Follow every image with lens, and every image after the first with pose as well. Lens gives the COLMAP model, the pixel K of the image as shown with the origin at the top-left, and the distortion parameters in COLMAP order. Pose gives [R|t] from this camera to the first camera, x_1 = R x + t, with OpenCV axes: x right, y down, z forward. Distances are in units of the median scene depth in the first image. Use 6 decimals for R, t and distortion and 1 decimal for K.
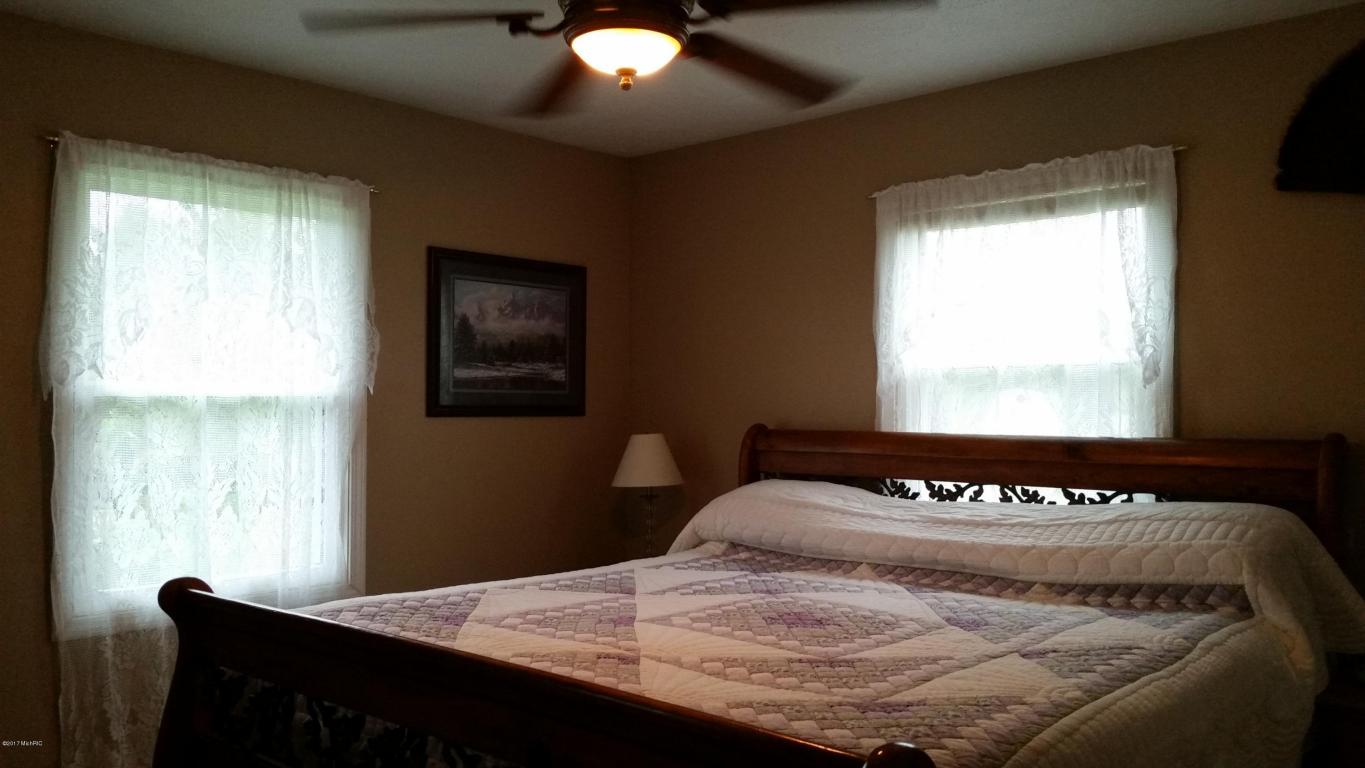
lens RADIAL K [[1102.7, 0, 682.5], [0, 1102.7, 384.0], [0, 0, 1]] dist [0.129582, -0.238997]
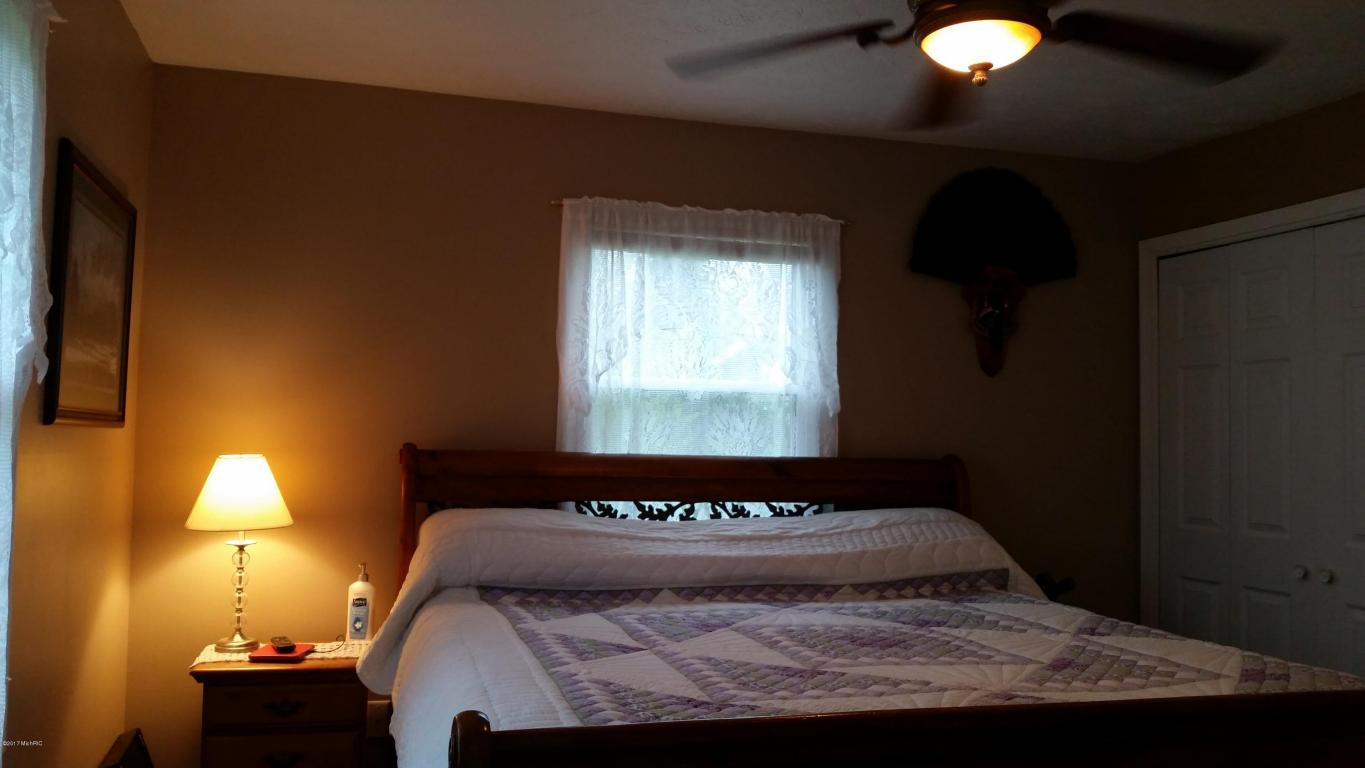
lens RADIAL K [[1121.3, 0, 682.5], [0, 1121.3, 384.0], [0, 0, 1]] dist [0.178281, -0.391110]
pose [[0.537138, 0.052844, 0.841838, -0.646214], [-0.037321, 0.998547, -0.038868, 0.020362], [-0.842669, -0.010541, 0.538330, 0.446376]]
